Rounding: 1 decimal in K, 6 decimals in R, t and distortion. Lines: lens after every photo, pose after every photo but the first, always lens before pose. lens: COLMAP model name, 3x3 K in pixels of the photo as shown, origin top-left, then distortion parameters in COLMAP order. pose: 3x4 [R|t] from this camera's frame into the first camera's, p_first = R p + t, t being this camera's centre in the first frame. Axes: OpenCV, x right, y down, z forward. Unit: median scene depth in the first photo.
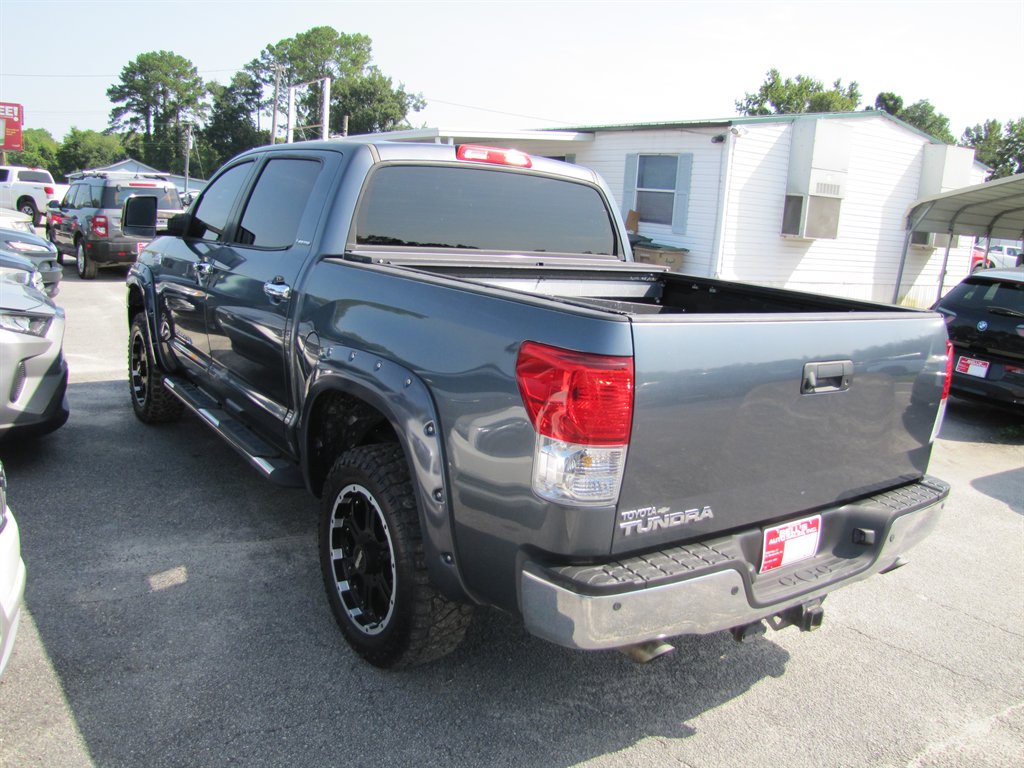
lens RADIAL K [[854.1, 0, 504.7], [0, 854.1, 373.5], [0, 0, 1]] dist [-0.184799, 0.163862]
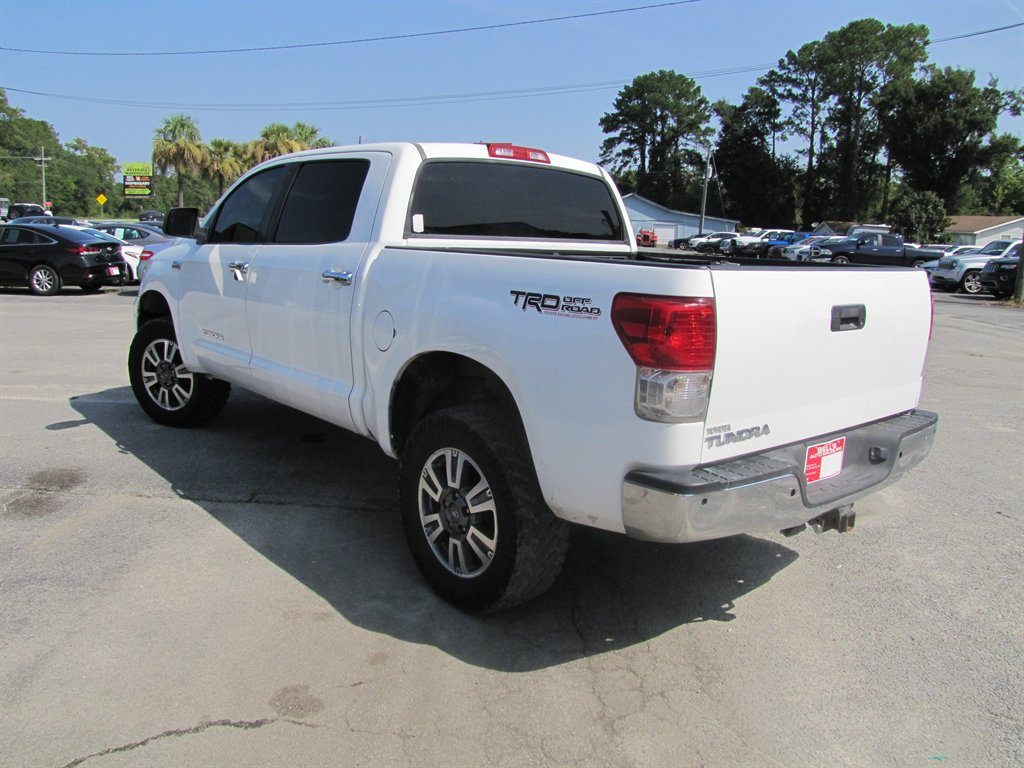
lens RADIAL K [[854.1, 0, 504.7], [0, 854.1, 373.5], [0, 0, 1]] dist [-0.184799, 0.163862]
pose [[0.861425, 0.046194, -0.505780, -0.104049], [-0.068628, 0.997309, -0.025799, -0.042575], [0.503227, 0.056934, 0.862277, 0.180201]]
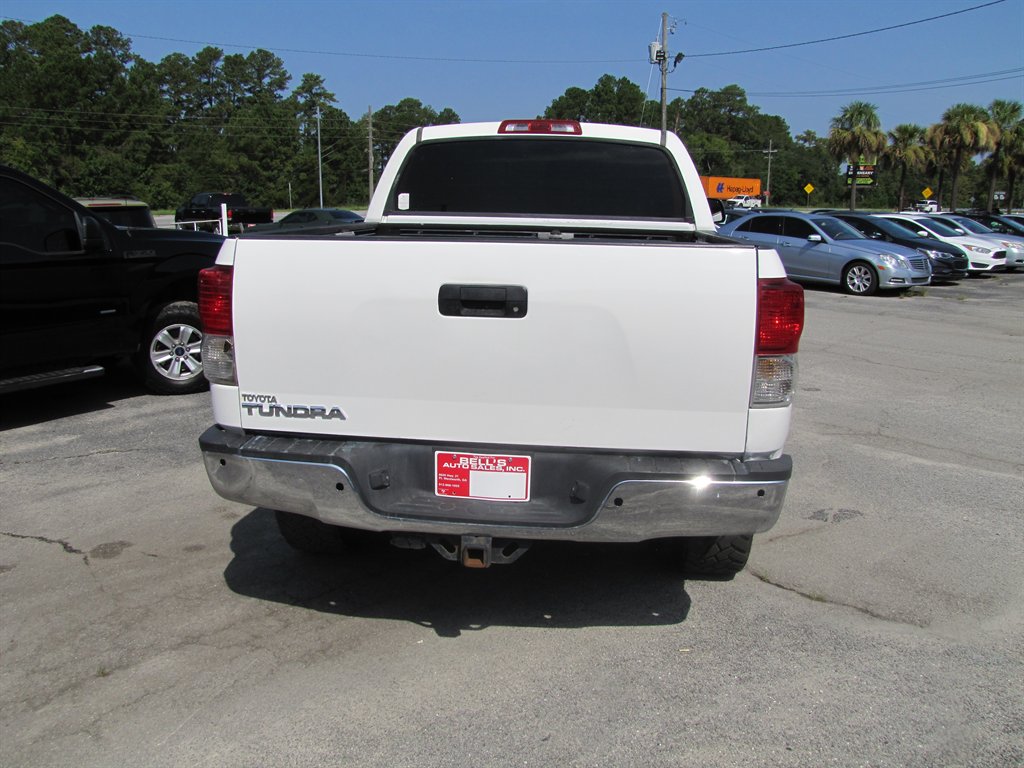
lens RADIAL K [[854.1, 0, 504.7], [0, 854.1, 373.5], [0, 0, 1]] dist [-0.184799, 0.163862]
pose [[0.212264, 0.130096, -0.968514, -0.088519], [-0.178218, 0.979631, 0.092530, -0.045735], [0.960824, 0.152966, 0.231126, 0.201955]]
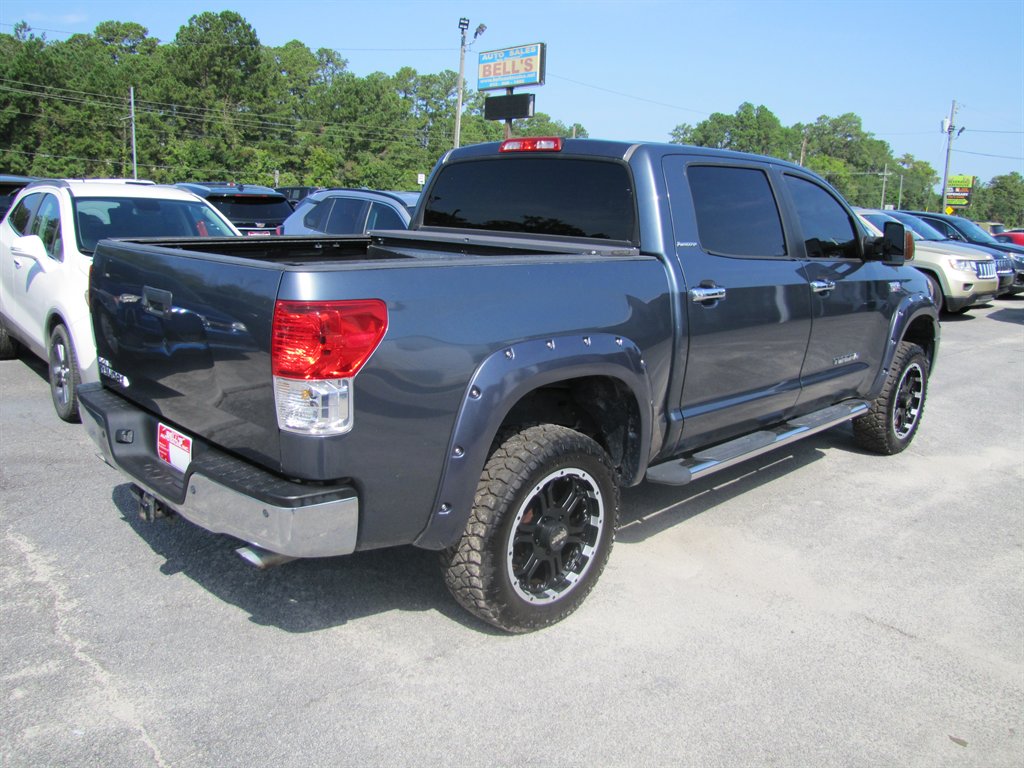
lens RADIAL K [[854.1, 0, 504.7], [0, 854.1, 373.5], [0, 0, 1]] dist [-0.184799, 0.163862]
pose [[0.159109, 0.130123, -0.978648, 0.030969], [-0.208929, 0.973263, 0.095439, -0.002119], [0.964901, 0.189283, 0.182041, 0.024368]]
